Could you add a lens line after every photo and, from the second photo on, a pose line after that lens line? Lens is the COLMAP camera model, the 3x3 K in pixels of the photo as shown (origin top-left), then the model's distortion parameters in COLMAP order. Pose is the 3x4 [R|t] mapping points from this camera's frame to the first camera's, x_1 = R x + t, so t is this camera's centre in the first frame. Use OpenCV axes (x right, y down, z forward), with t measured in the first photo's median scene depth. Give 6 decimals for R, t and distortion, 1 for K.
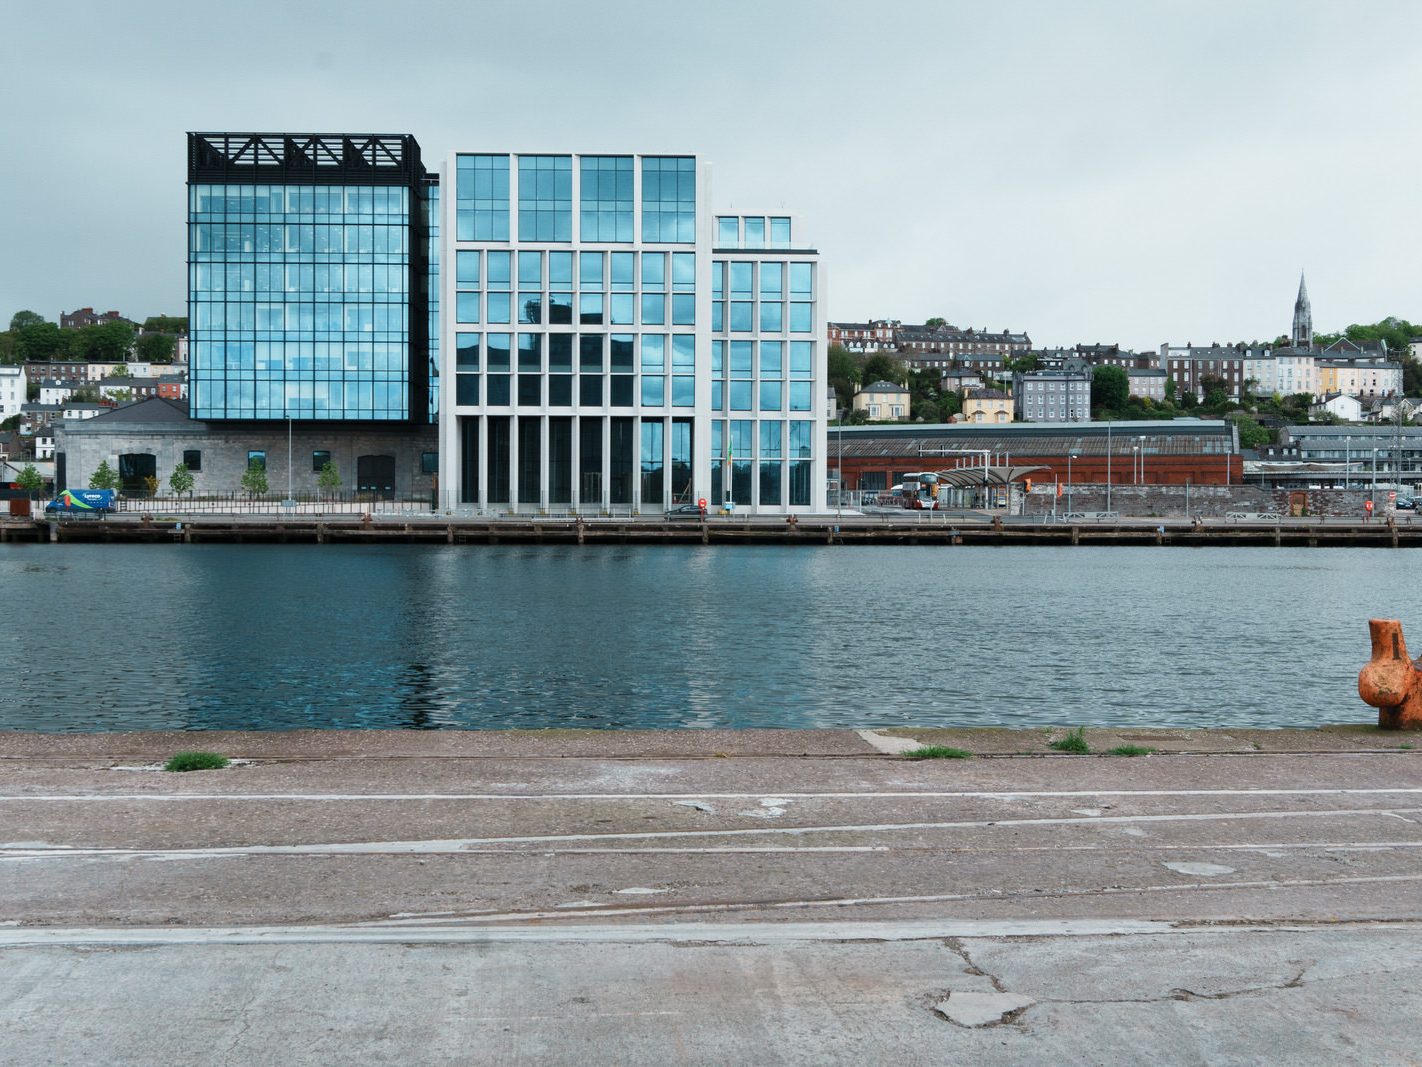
lens RADIAL K [[1805.5, 0, 730.3], [0, 1805.5, 532.6], [0, 0, 1]] dist [0.009308, 0.017358]
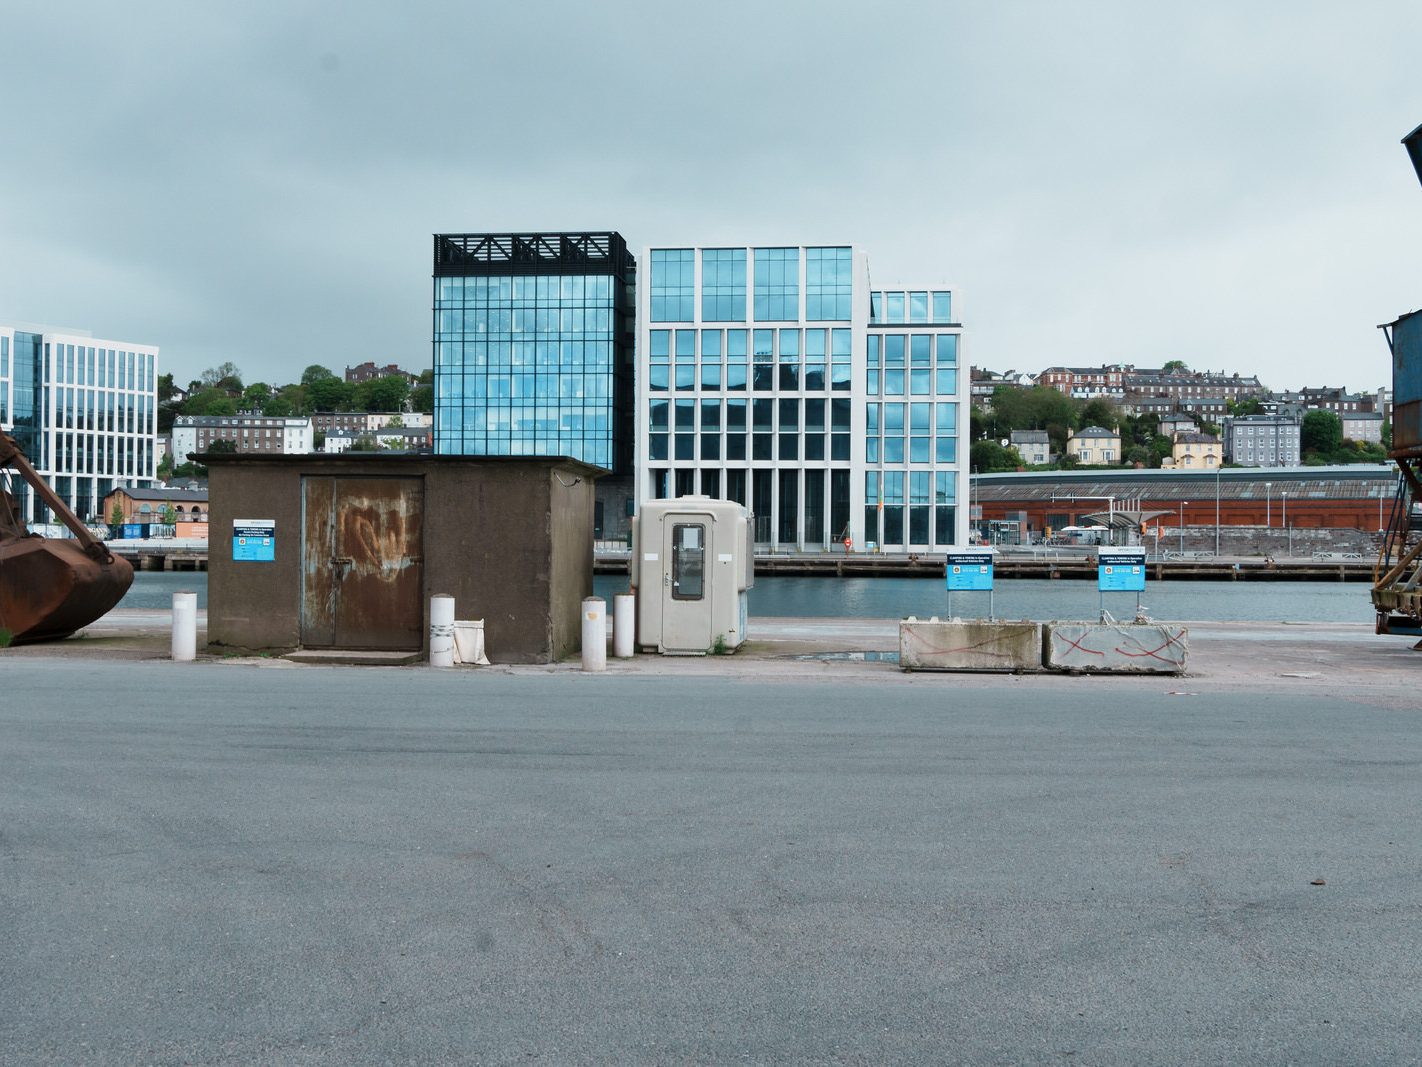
lens RADIAL K [[1871.2, 0, 773.6], [0, 1871.2, 512.3], [0, 0, 1]] dist [0.020778, -0.013271]
pose [[0.990851, 0.000519, -0.134958, 0.089133], [-0.004883, 0.999476, -0.032009, 0.002812], [0.134870, 0.032375, 0.990334, -0.192486]]
